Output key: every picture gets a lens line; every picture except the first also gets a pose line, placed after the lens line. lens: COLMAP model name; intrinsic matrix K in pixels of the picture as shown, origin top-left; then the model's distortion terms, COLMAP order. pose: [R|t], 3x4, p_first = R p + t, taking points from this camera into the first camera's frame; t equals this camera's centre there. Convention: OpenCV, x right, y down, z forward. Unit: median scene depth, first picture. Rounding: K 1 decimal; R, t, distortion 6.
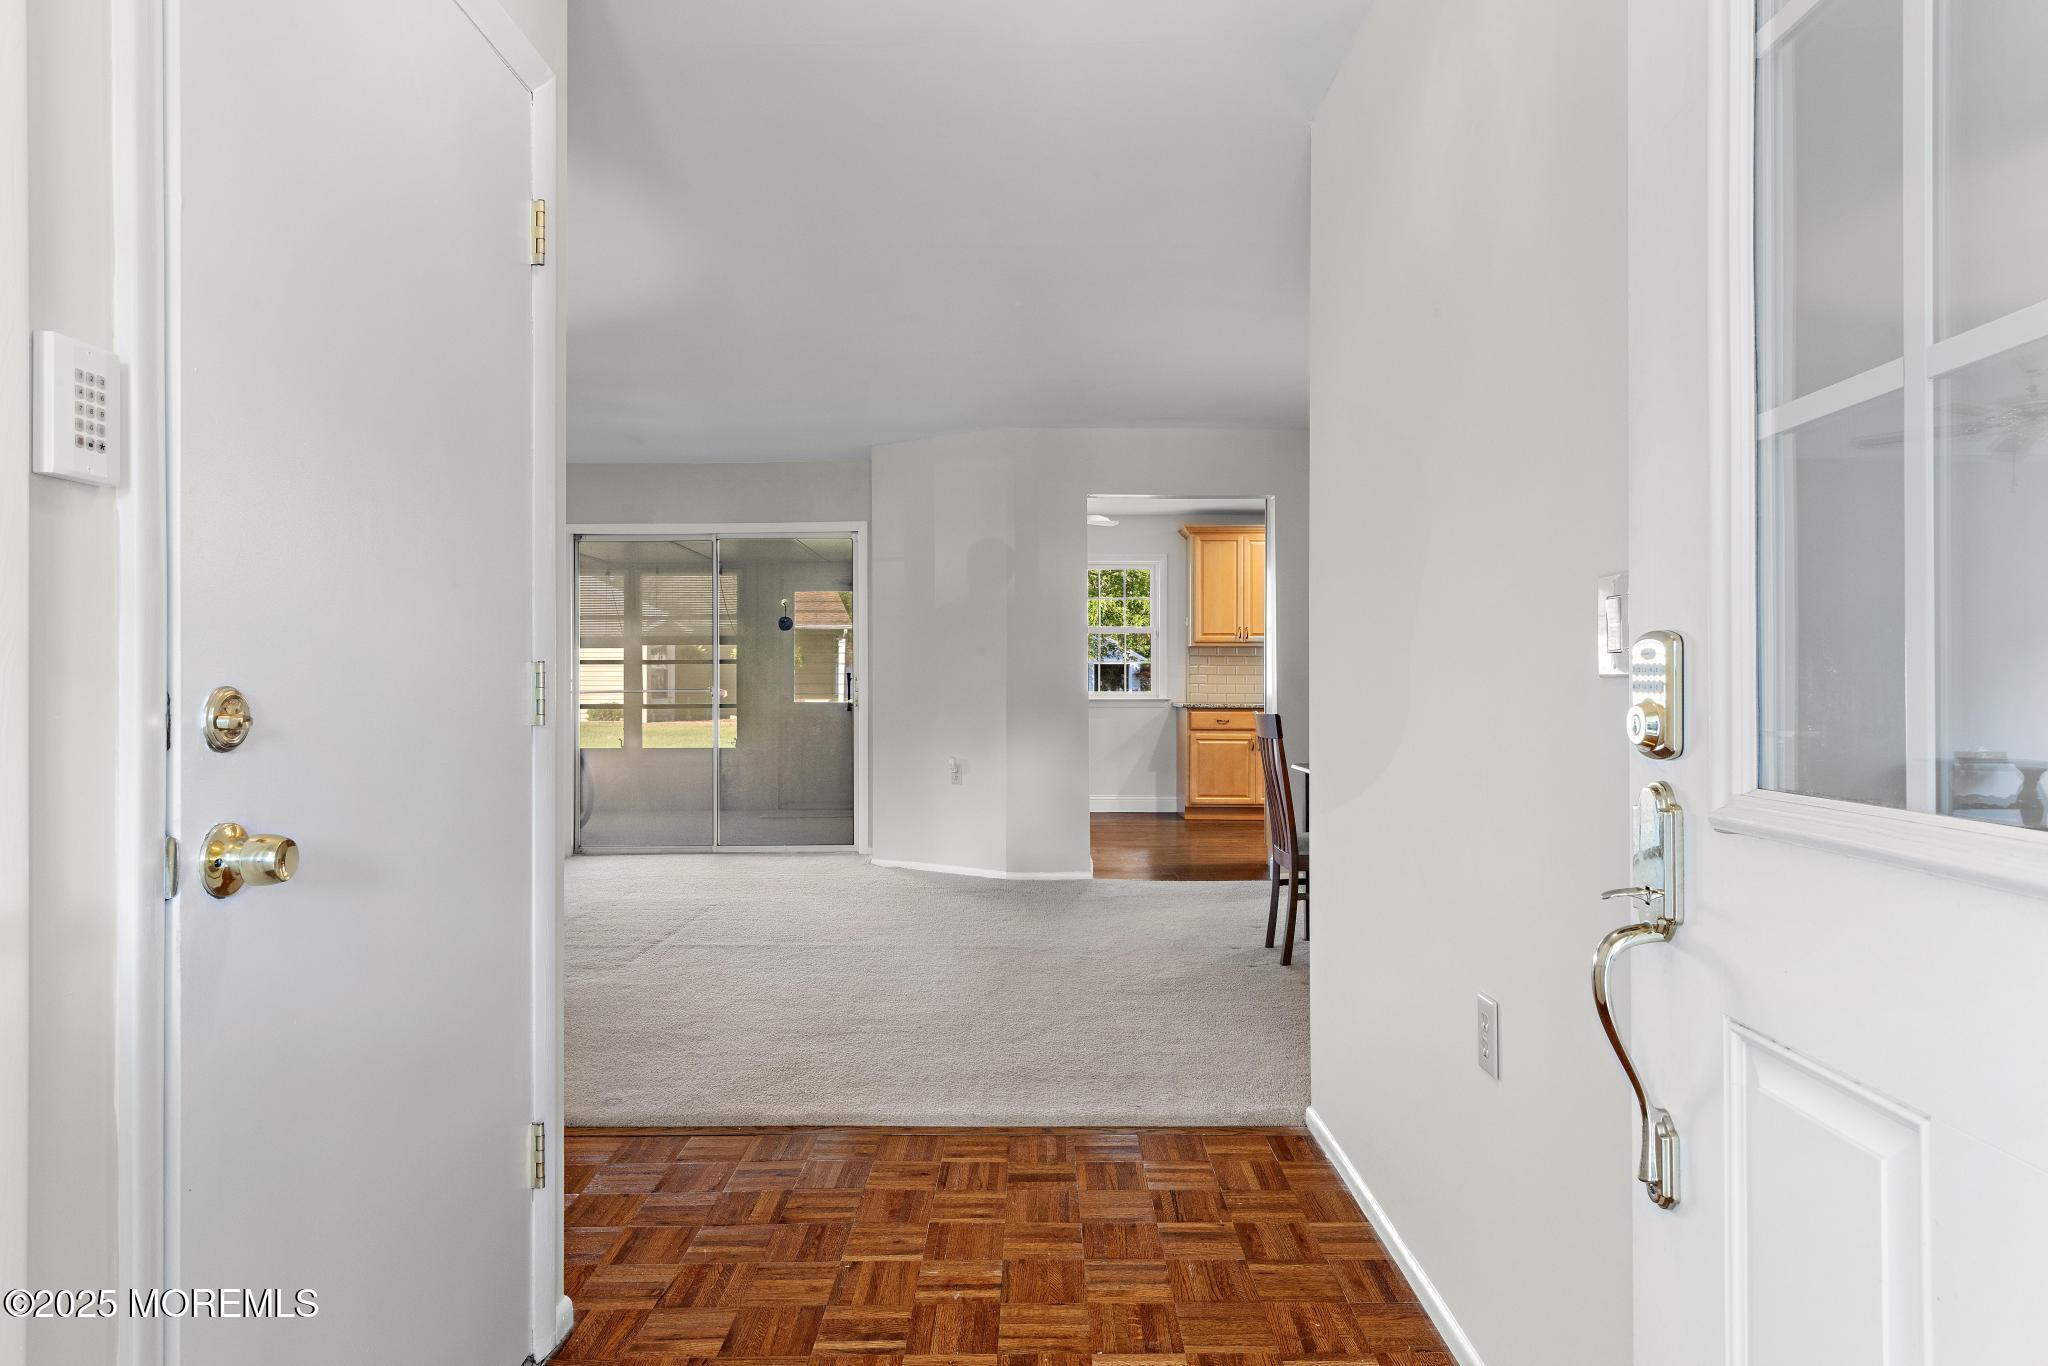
lens RADIAL K [[1204.2, 0, 1024.0], [0, 1204.2, 683.0], [0, 0, 1]] dist [-0.000600, 0.000169]
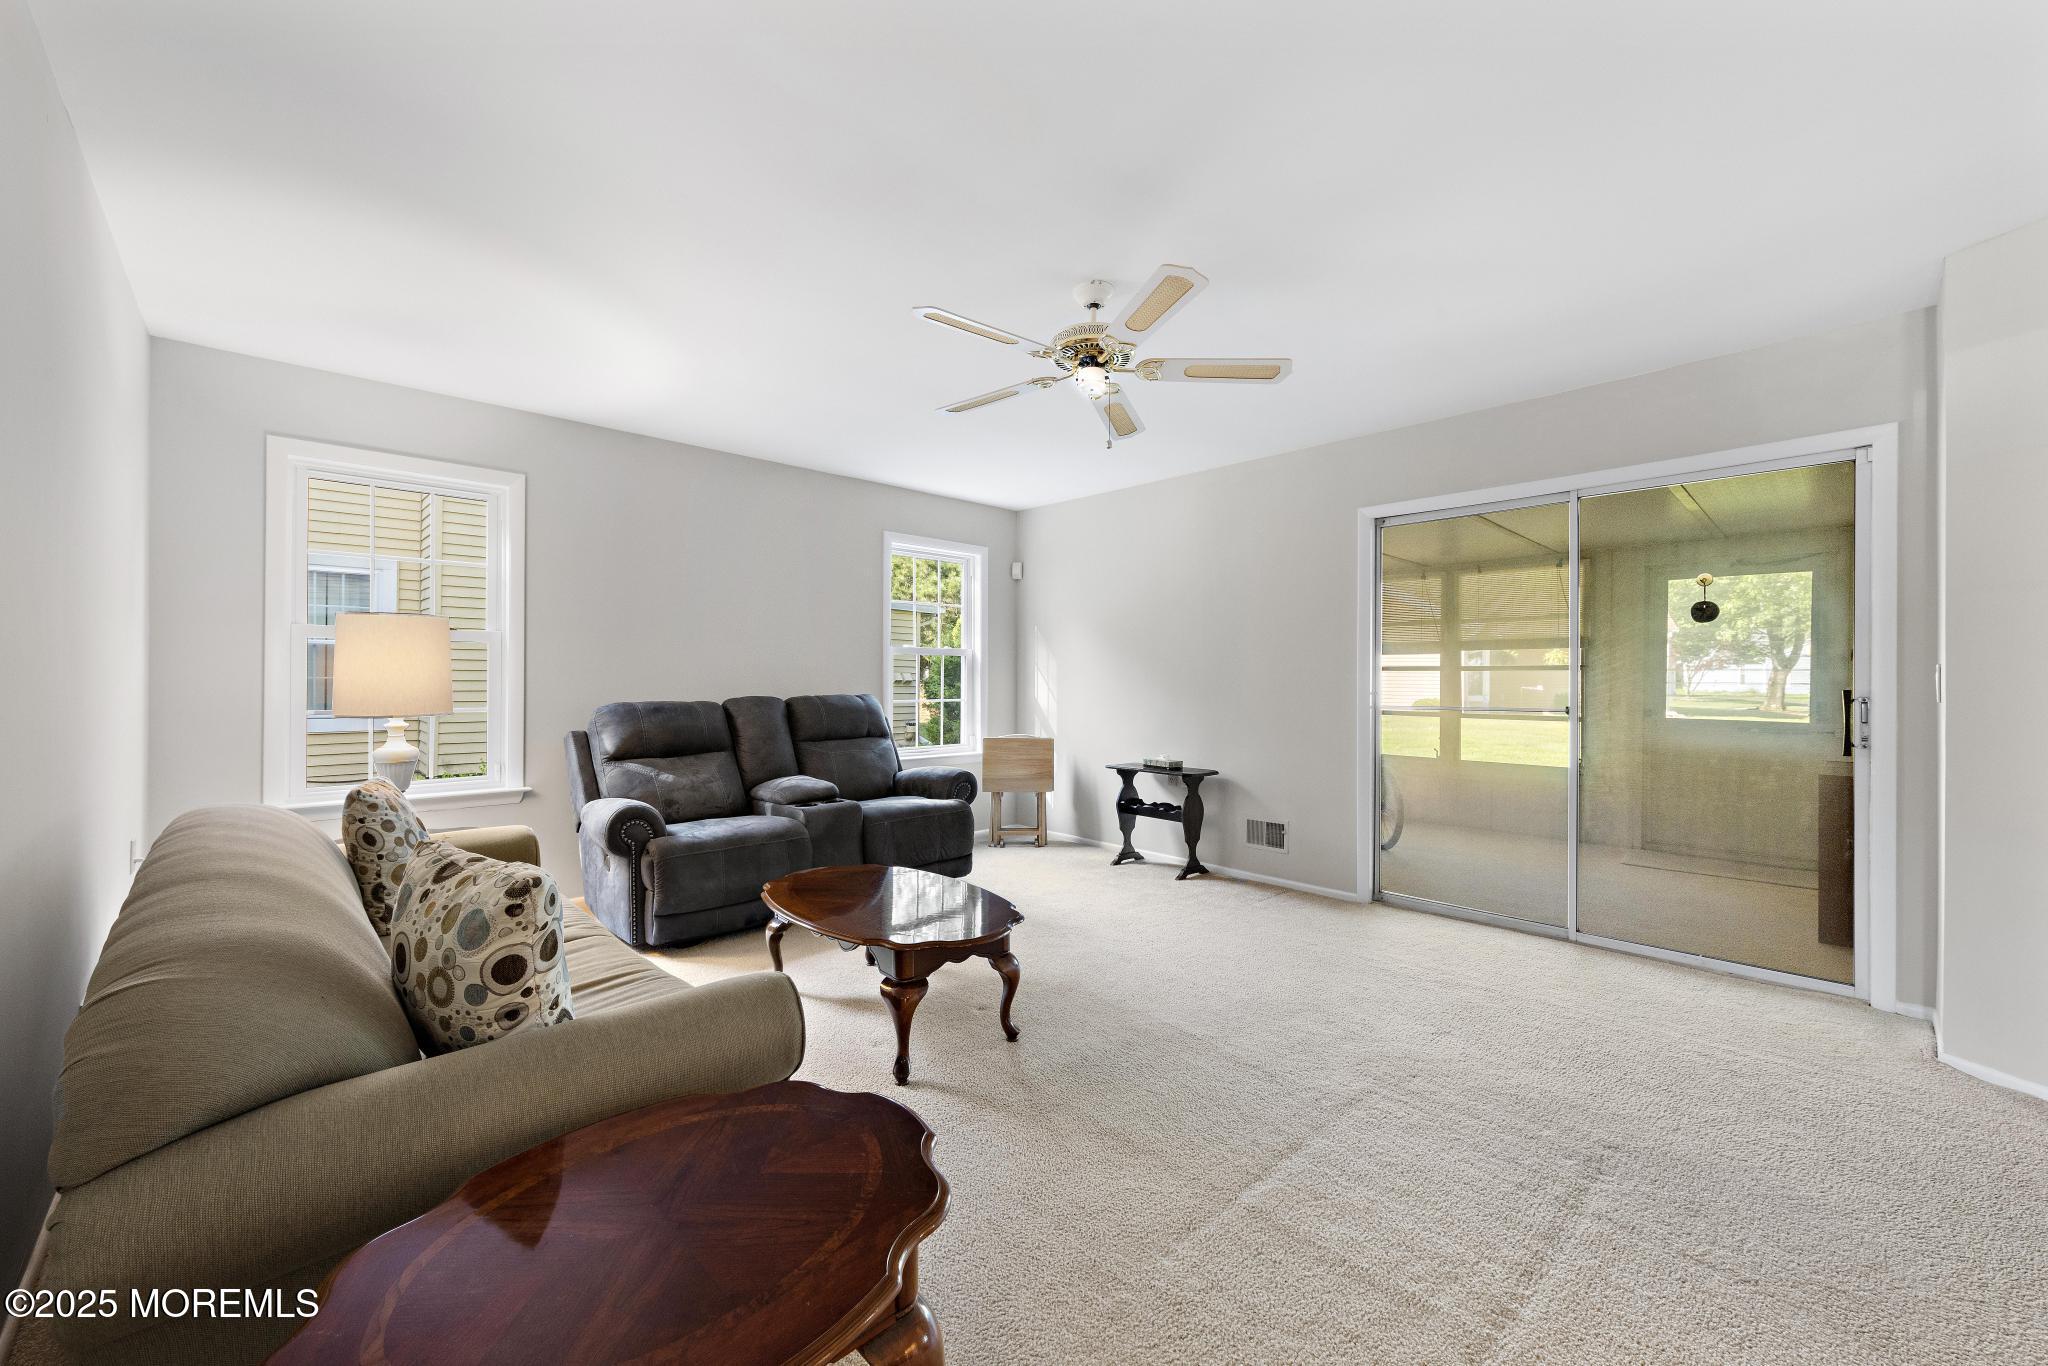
lens RADIAL K [[801.7, 0, 1017.0], [0, 801.7, 676.1], [0, 0, 1]] dist [0.000211, 0.000031]
pose [[0.691092, -0.000363, -0.722767, -0.105690], [-0.003653, 0.999985, -0.003995, -0.007785], [0.722757, 0.005401, 0.691081, 0.321264]]
